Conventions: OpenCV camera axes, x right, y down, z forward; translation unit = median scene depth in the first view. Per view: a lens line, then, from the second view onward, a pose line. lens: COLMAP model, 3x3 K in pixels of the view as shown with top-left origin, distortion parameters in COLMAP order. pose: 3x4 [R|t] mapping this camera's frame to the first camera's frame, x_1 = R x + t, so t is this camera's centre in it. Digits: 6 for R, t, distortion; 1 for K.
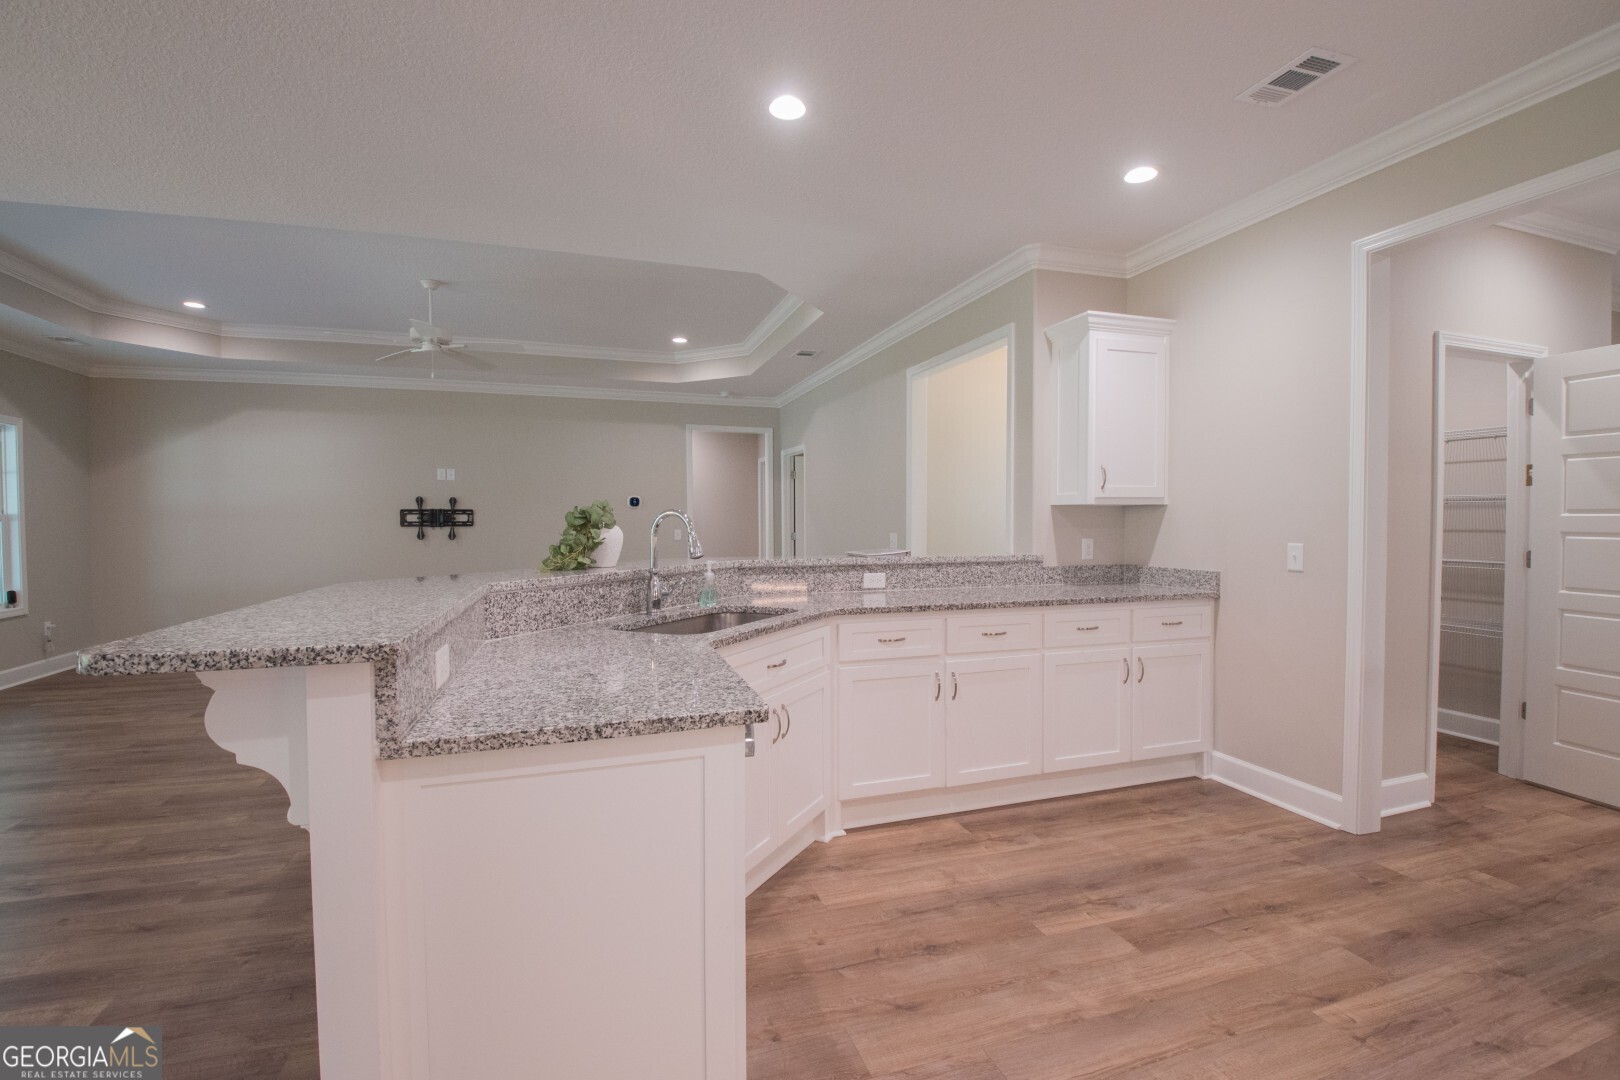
lens RADIAL K [[727.7, 0, 815.2], [0, 727.7, 536.5], [0, 0, 1]] dist [-0.001408, -0.012515]
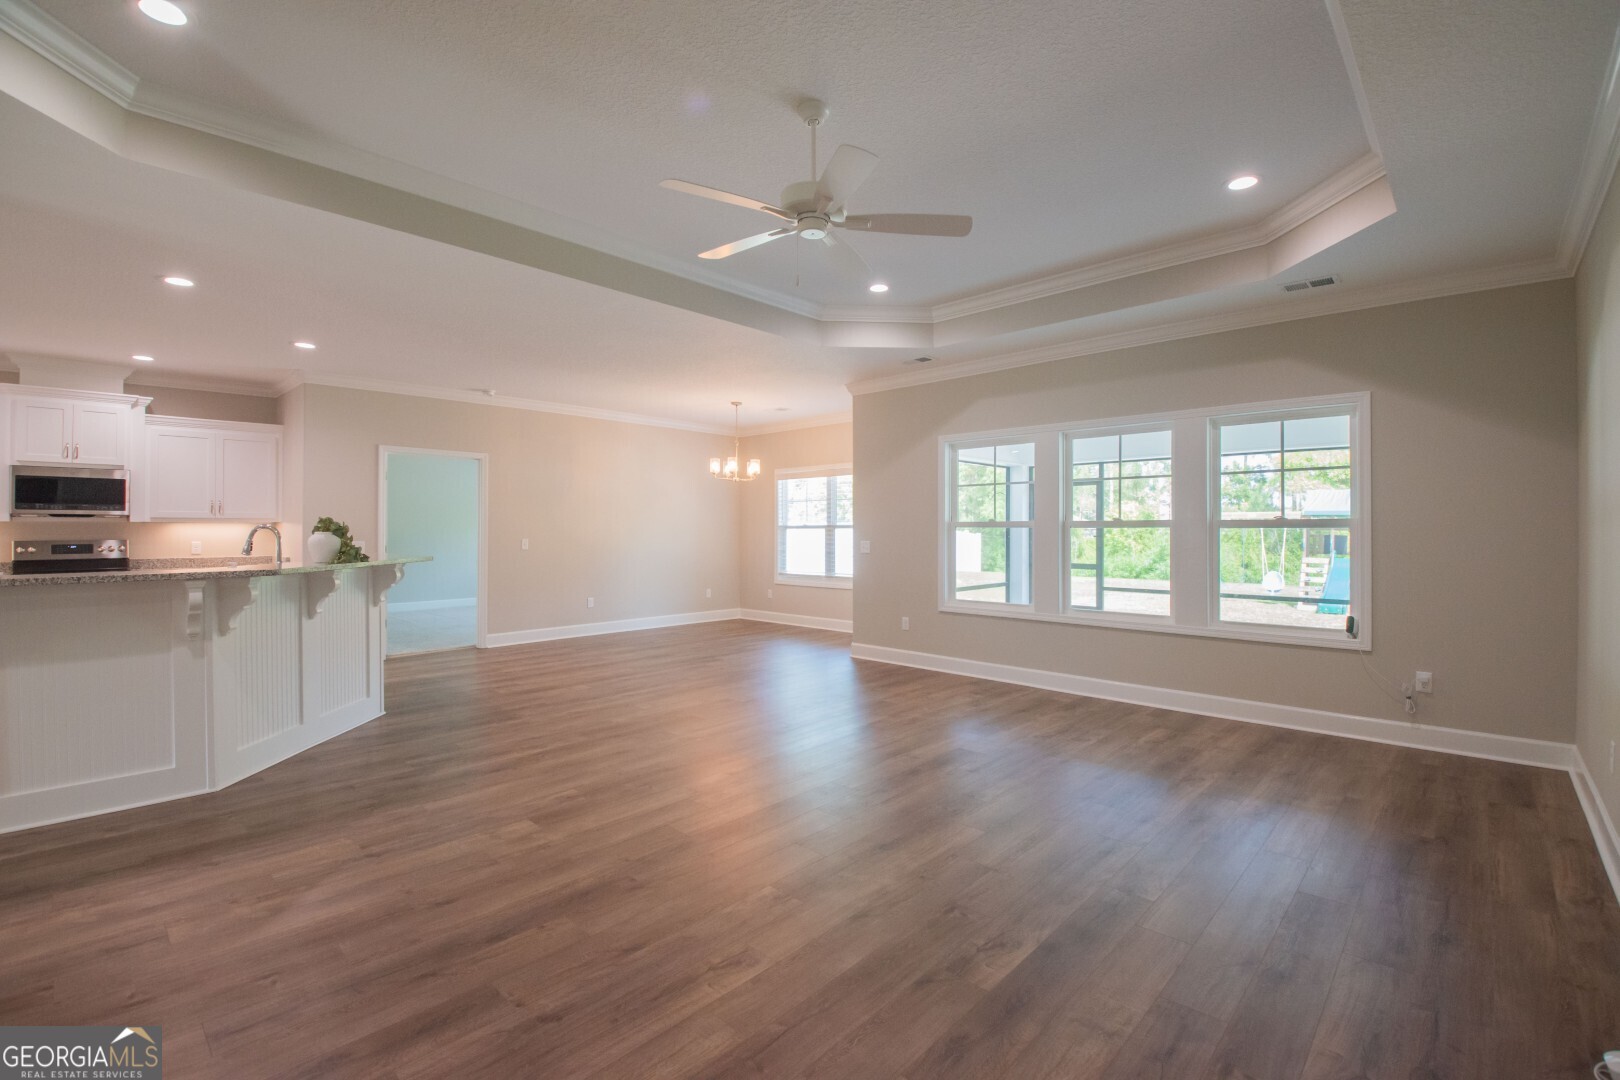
lens RADIAL K [[714.6, 0, 819.7], [0, 714.6, 530.5], [0, 0, 1]] dist [0.001974, -0.017371]
pose [[-0.878079, 0.005365, -0.478485, -0.187530], [-0.008130, 0.999626, 0.026129, -0.025579], [0.478446, 0.026833, -0.877707, 1.067222]]
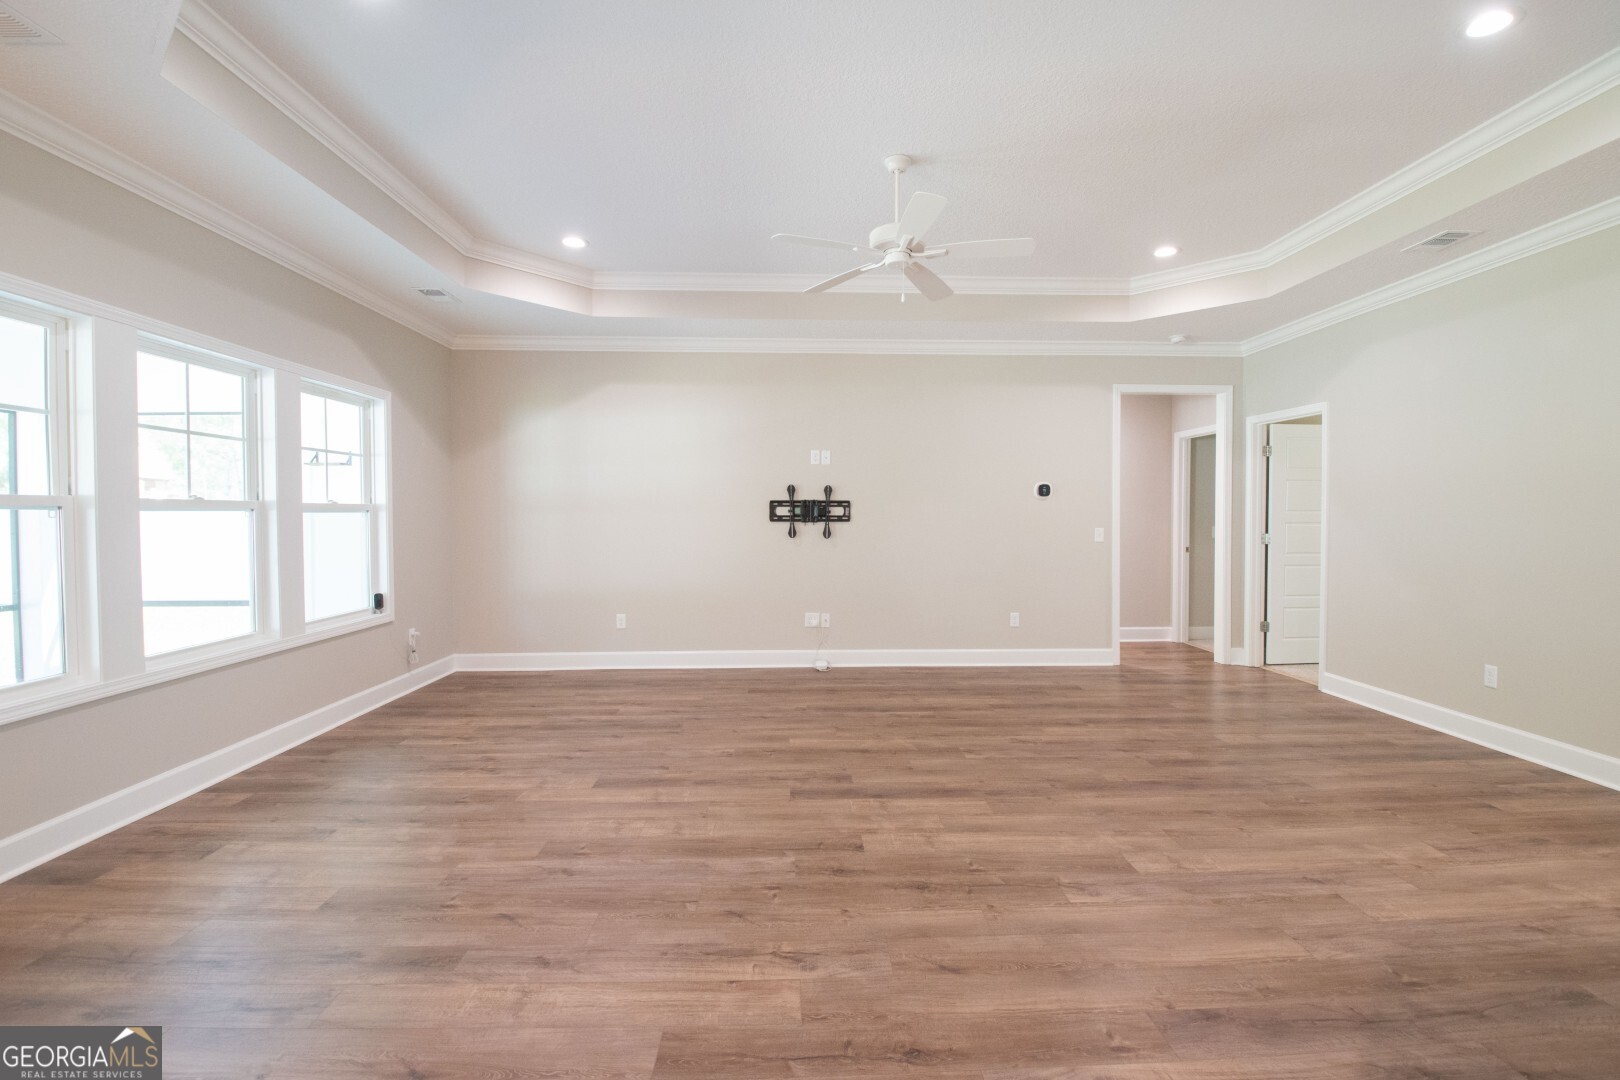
lens RADIAL K [[719.8, 0, 823.8], [0, 719.8, 530.1], [0, 0, 1]] dist [0.035641, -0.047977]
pose [[0.961648, 0.009667, -0.274114, -0.289016], [-0.010590, 0.999942, -0.001887, -0.003007], [0.274080, 0.004718, 0.961695, 0.236884]]
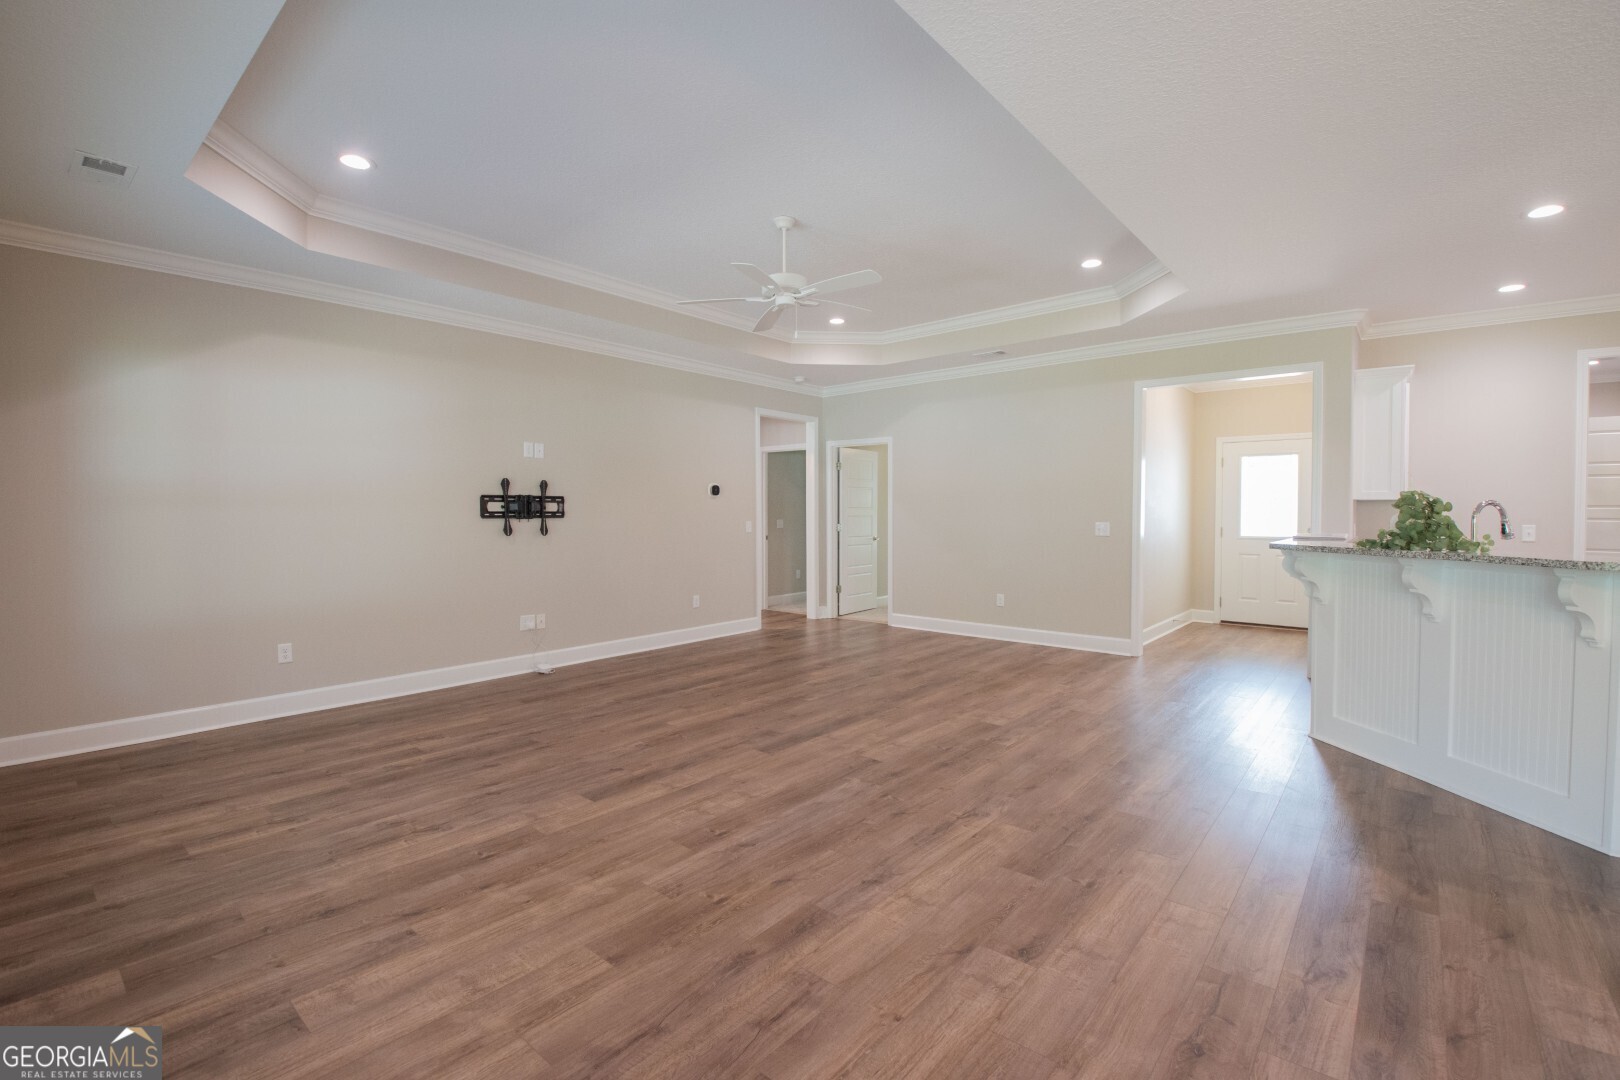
lens RADIAL K [[706.0, 0, 819.0], [0, 706.0, 527.0], [0, 0, 1]] dist [0.036902, -0.047006]
pose [[0.850697, -0.009163, 0.525577, -0.656586], [0.011650, 0.999931, -0.001422, 0.000176], [-0.525528, 0.007333, 0.850745, 0.208880]]
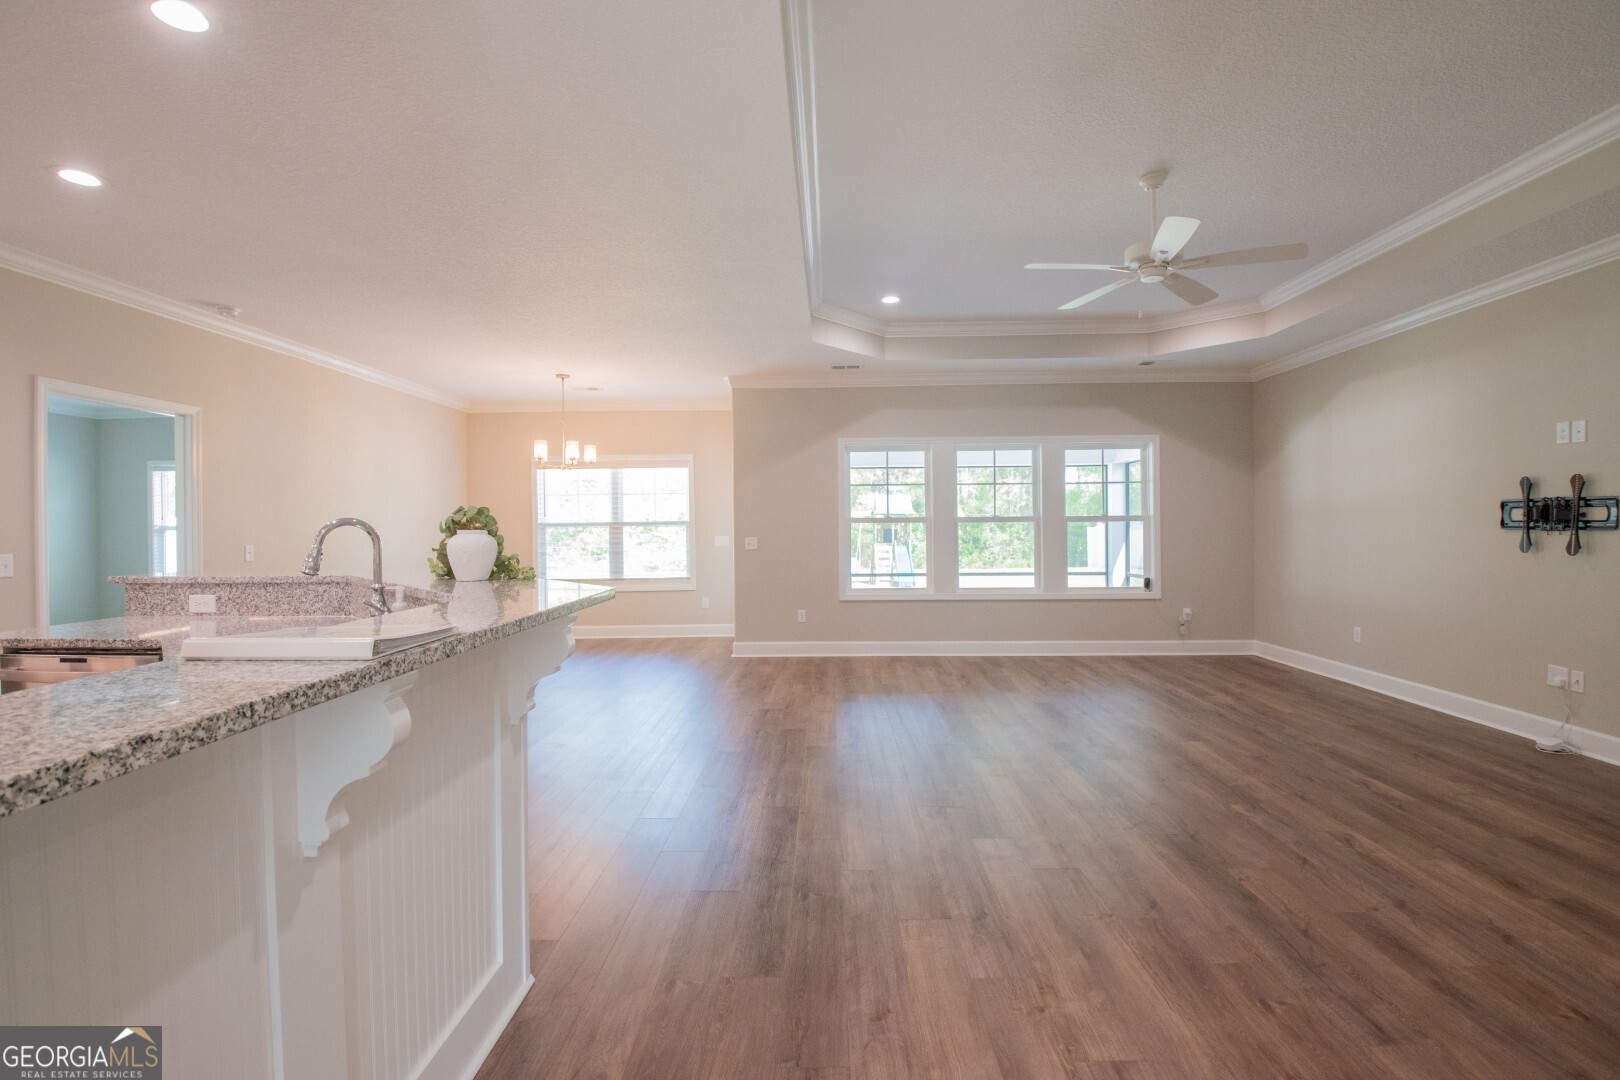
lens RADIAL K [[714.6, 0, 819.7], [0, 714.6, 530.5], [0, 0, 1]] dist [0.001974, -0.017371]
pose [[-0.325796, 0.014331, -0.945332, 0.158686], [-0.013337, 0.999716, 0.019752, -0.016257], [0.945346, 0.019043, -0.325512, 0.659038]]
